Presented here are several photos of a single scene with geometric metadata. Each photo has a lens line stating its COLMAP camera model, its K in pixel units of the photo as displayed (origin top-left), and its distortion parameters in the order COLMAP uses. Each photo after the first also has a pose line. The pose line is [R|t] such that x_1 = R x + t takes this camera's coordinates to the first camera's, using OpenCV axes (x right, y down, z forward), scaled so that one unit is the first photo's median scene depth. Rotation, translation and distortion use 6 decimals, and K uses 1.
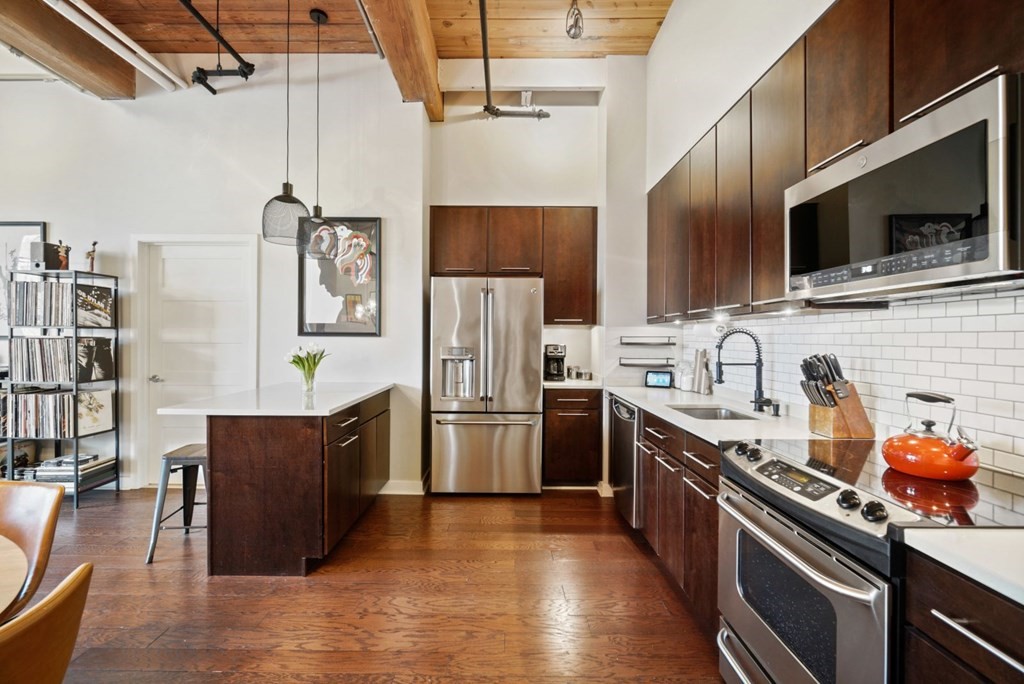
lens RADIAL K [[446.4, 0, 510.7], [0, 446.4, 340.0], [0, 0, 1]] dist [0.000139, -0.001360]
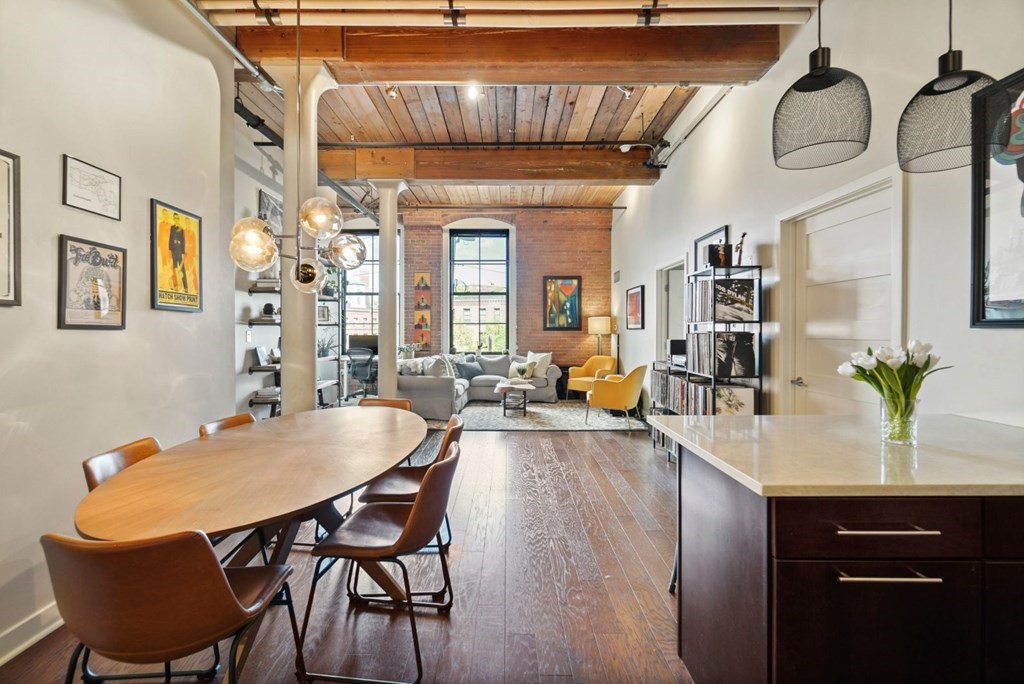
lens RADIAL K [[446.4, 0, 509.4], [0, 446.4, 331.9], [0, 0, 1]] dist [0.000139, -0.001360]
pose [[-0.012855, -0.003471, -0.999911, 0.040803], [-0.005525, 0.999979, -0.003400, -0.000383], [0.999902, 0.005481, -0.012874, 0.505072]]
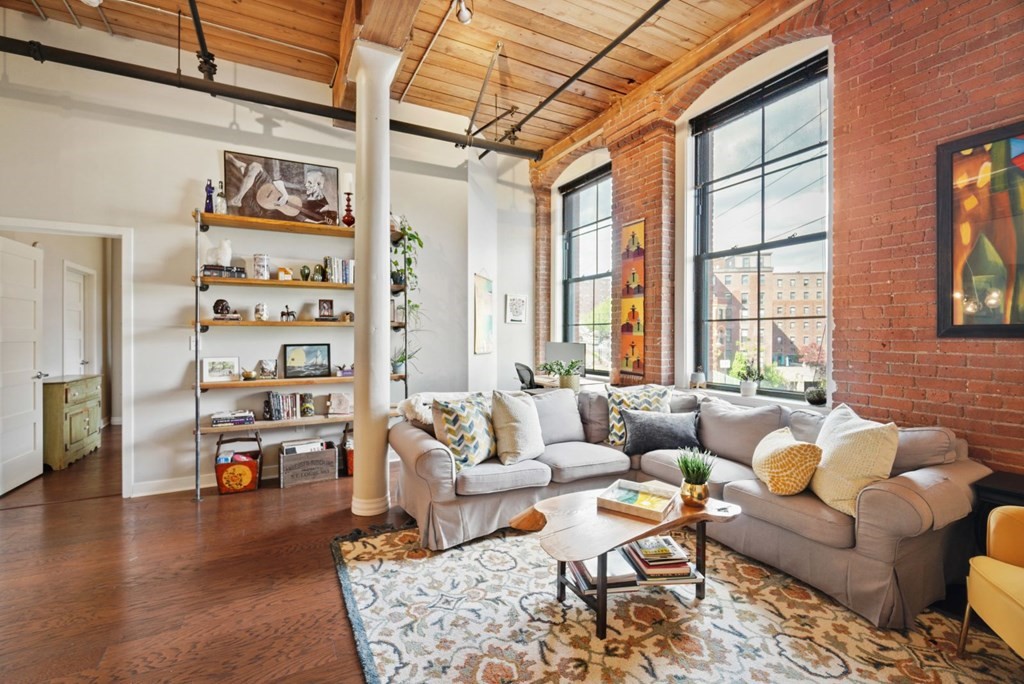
lens RADIAL K [[446.4, 0, 515.7], [0, 446.4, 334.9], [0, 0, 1]] dist [0.000139, -0.001360]
pose [[-0.892352, -0.005295, -0.451309, -1.580465], [-0.008863, 0.999944, 0.005793, -0.020017], [0.451253, 0.009169, -0.892349, 1.005276]]
